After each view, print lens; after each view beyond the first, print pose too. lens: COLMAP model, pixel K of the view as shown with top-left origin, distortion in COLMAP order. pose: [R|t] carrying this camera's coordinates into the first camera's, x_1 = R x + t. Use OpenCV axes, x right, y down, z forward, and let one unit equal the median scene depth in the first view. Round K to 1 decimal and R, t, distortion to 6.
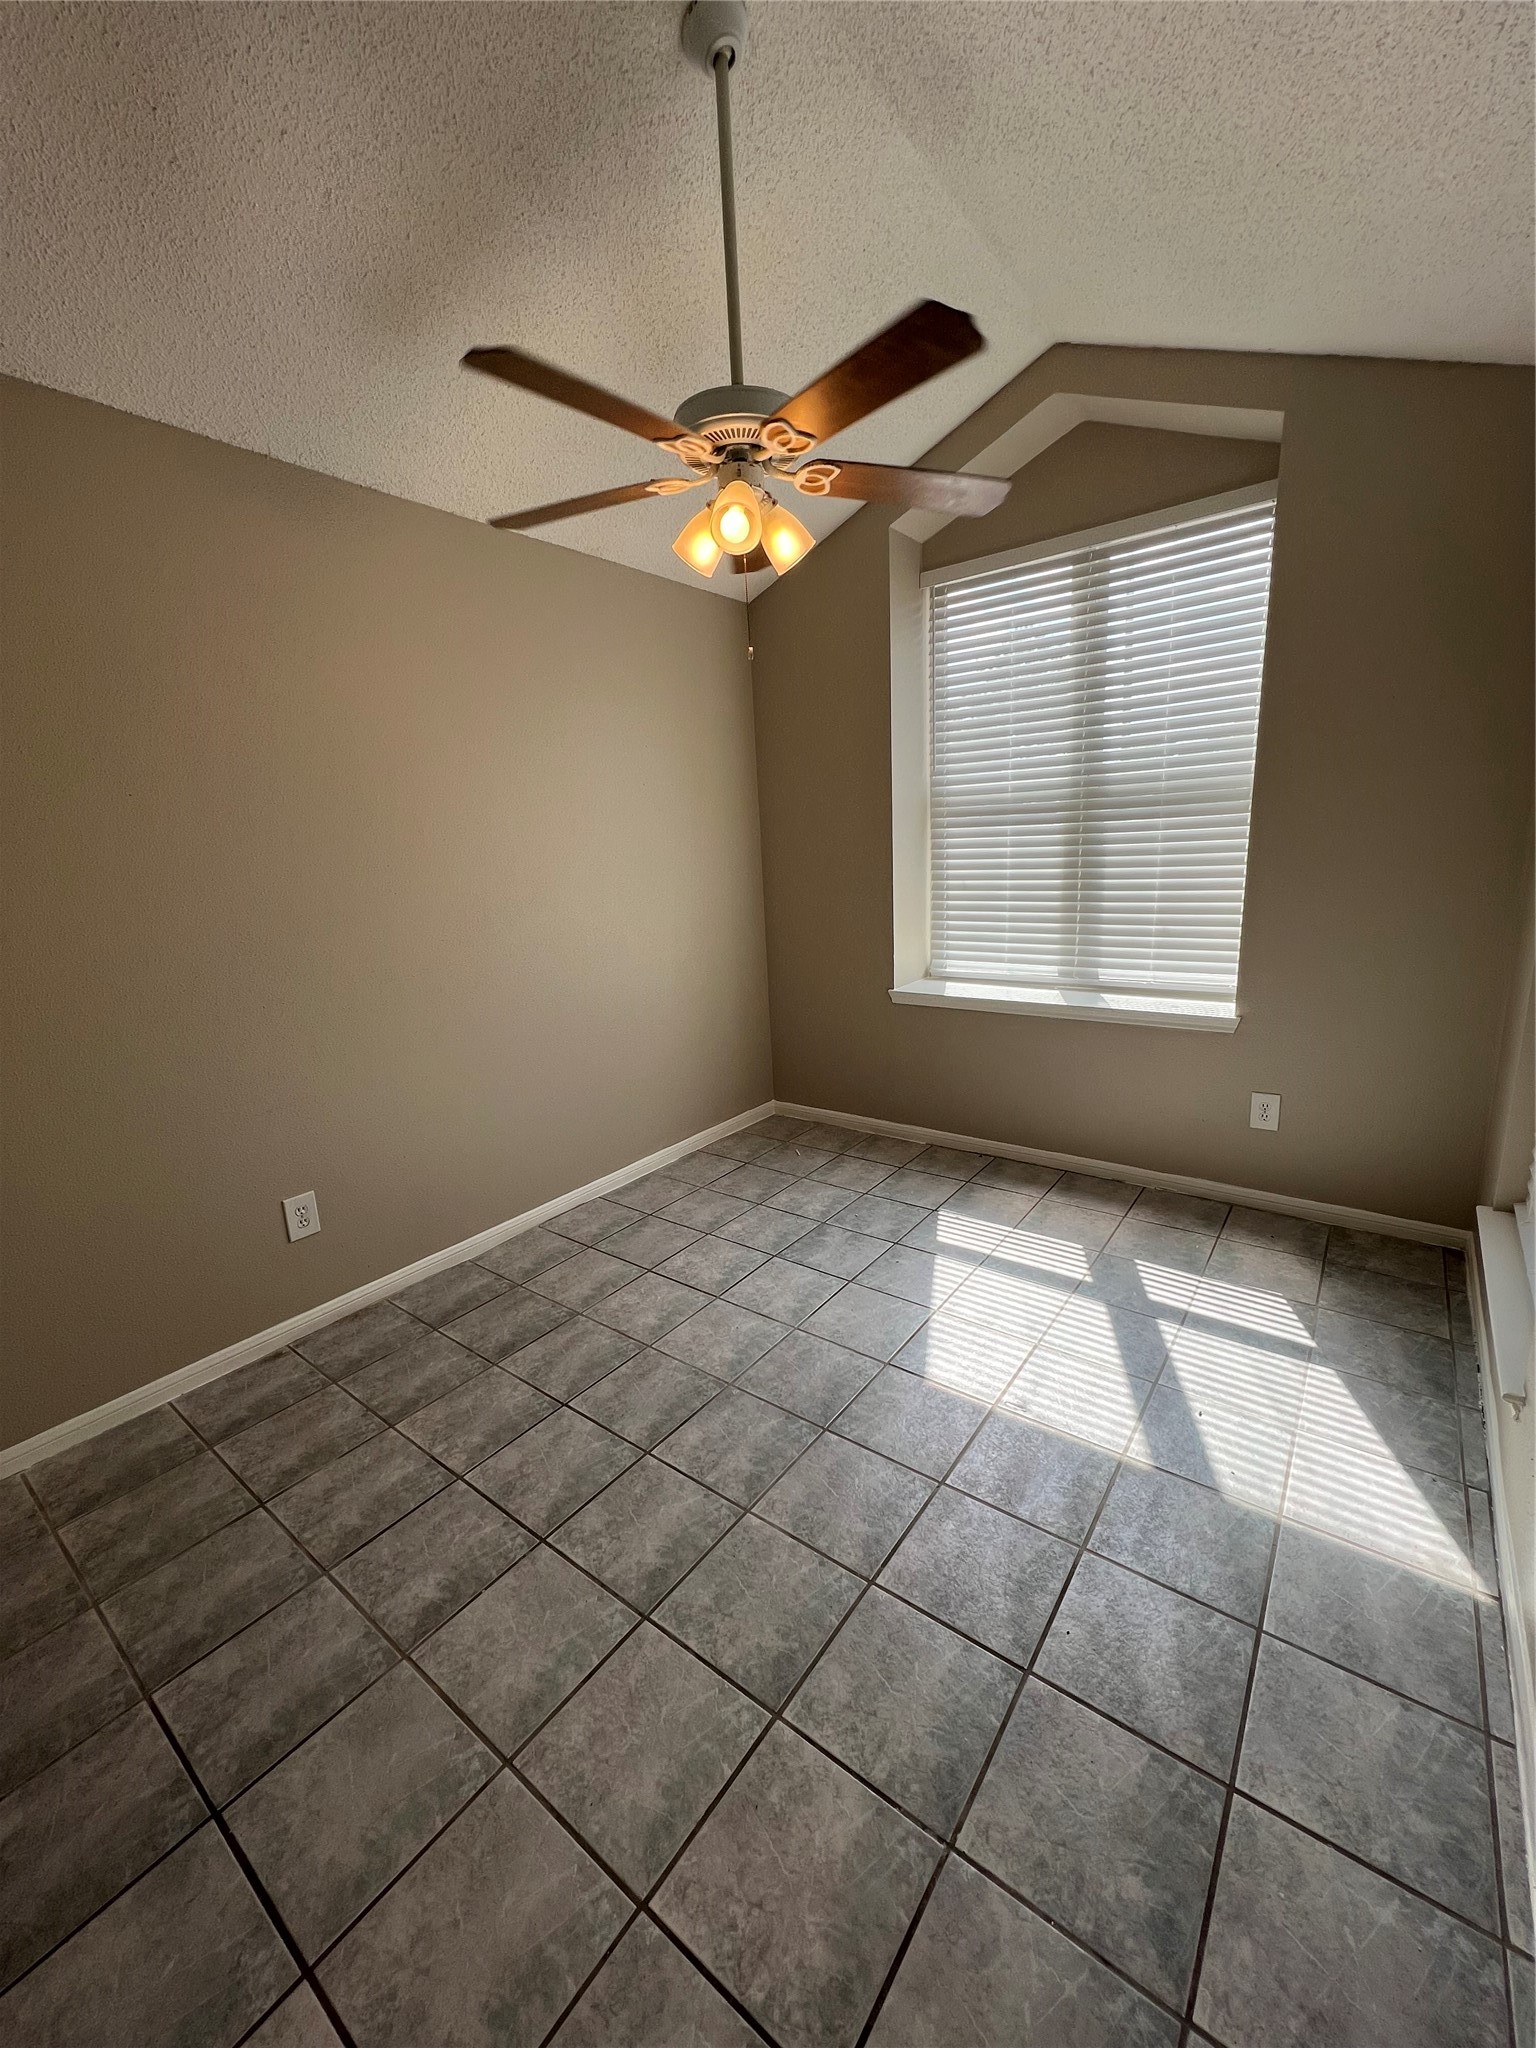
lens RADIAL K [[817.6, 0, 764.5], [0, 817.6, 1023.8], [0, 0, 1]] dist [0.000768, 0.000157]
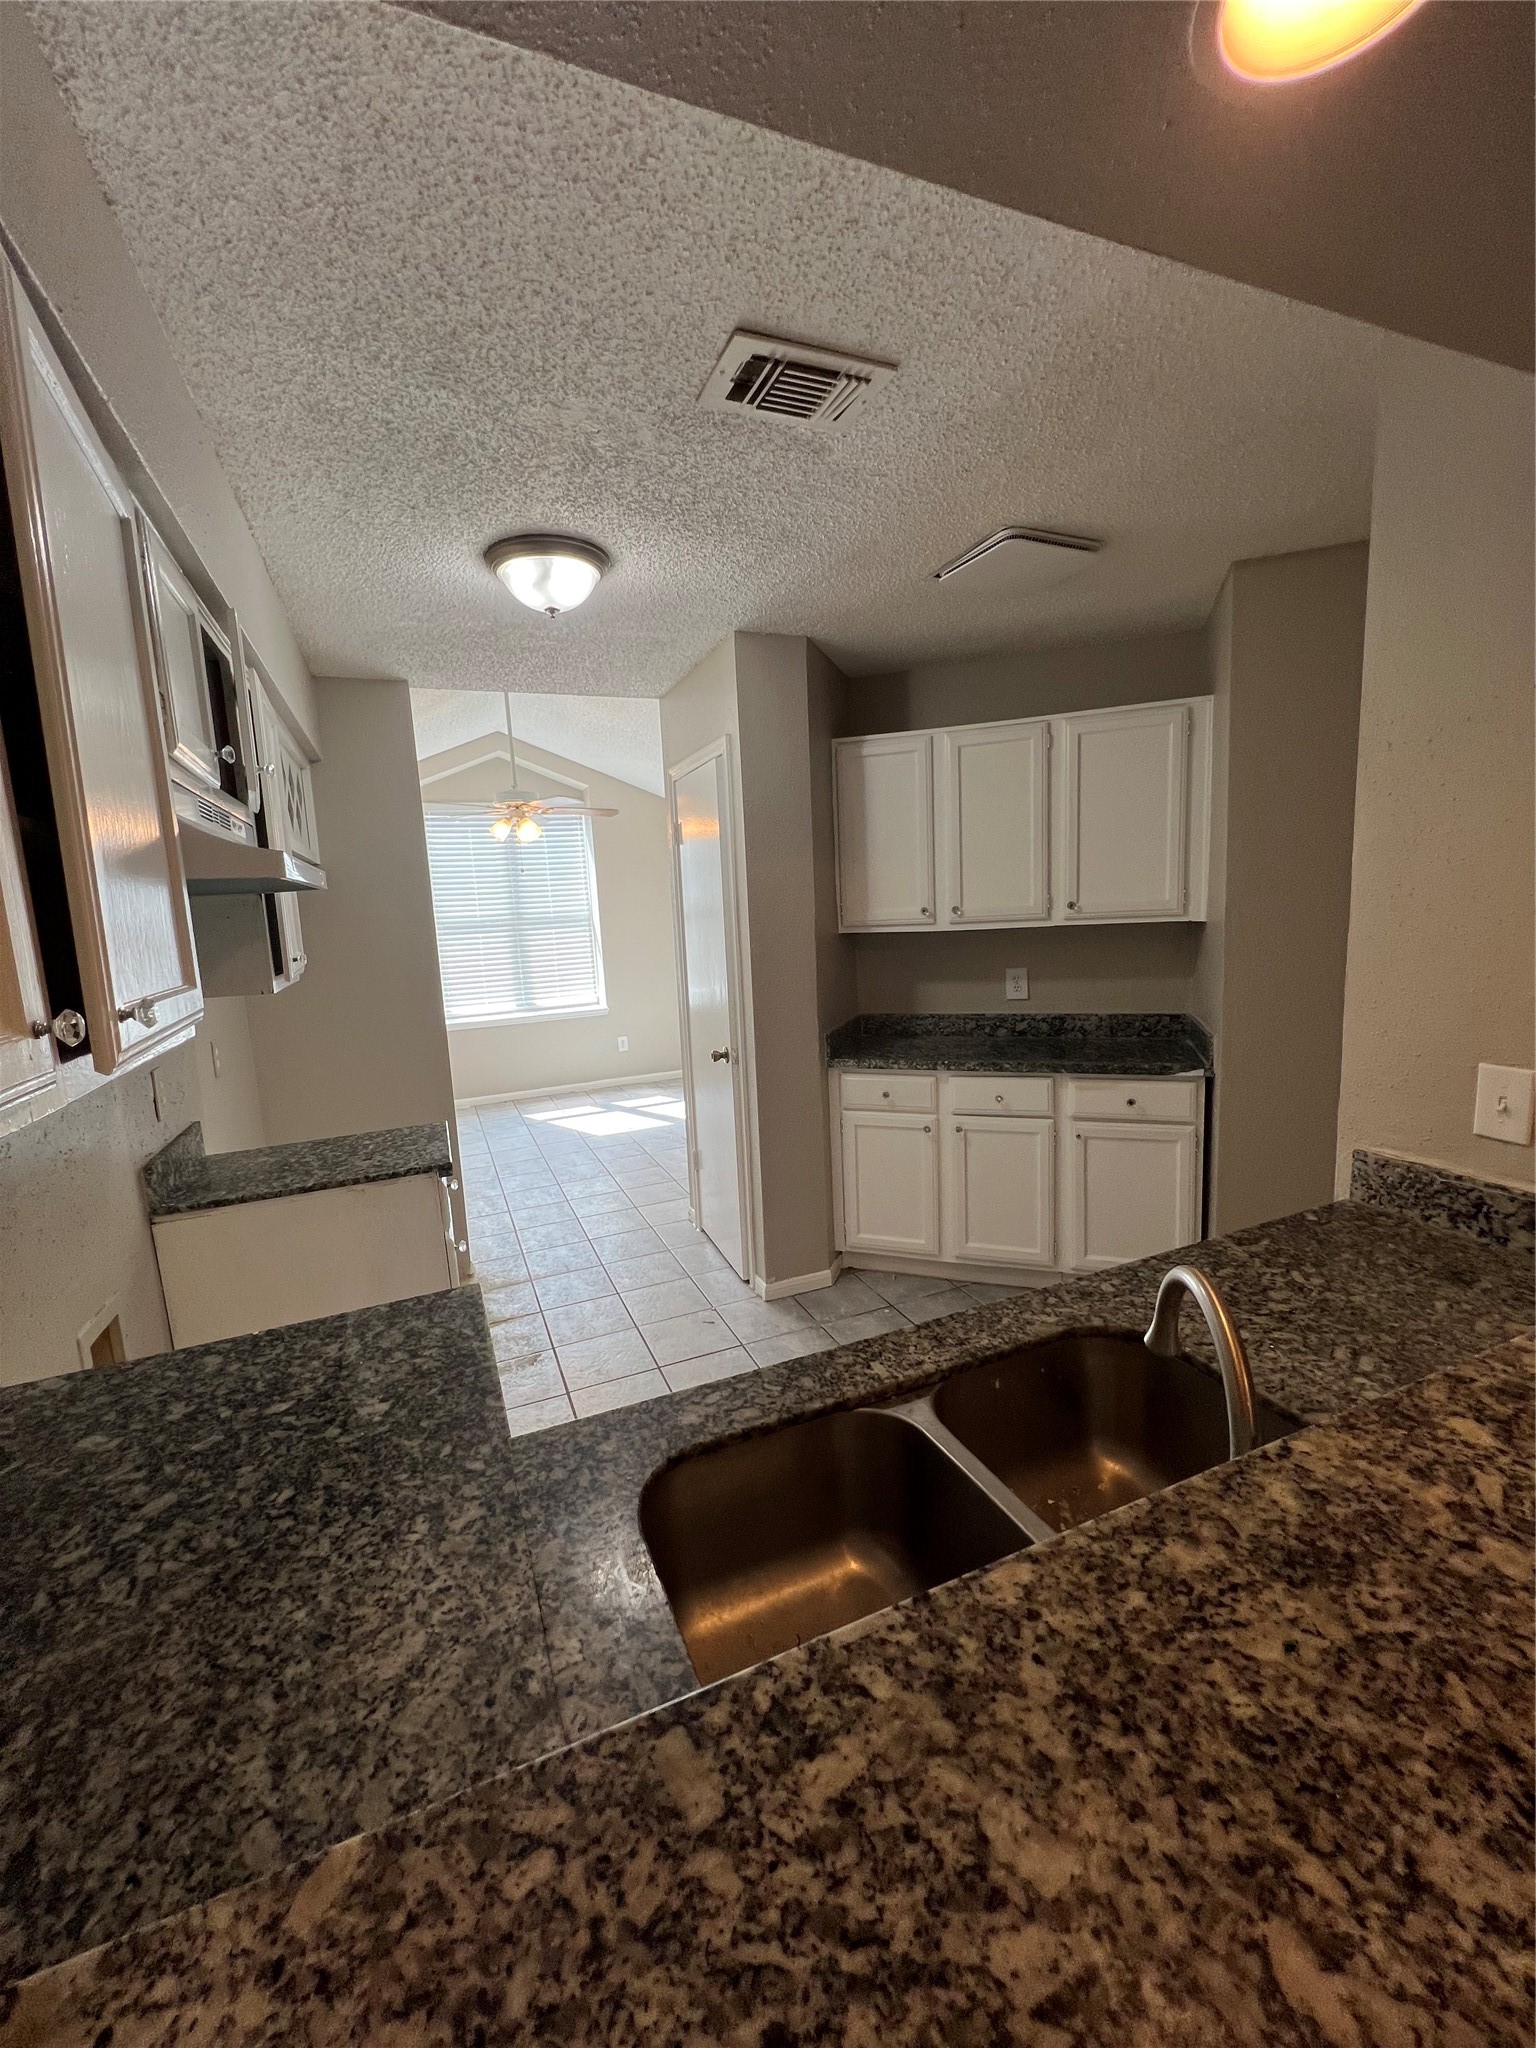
lens RADIAL K [[817.6, 0, 764.5], [0, 817.6, 1023.8], [0, 0, 1]] dist [0.000768, 0.000157]
pose [[0.493603, -0.101384, 0.863758, -1.724738], [0.219439, 0.975565, -0.010894, 0.220972], [-0.841547, 0.194920, 0.503790, -0.822804]]
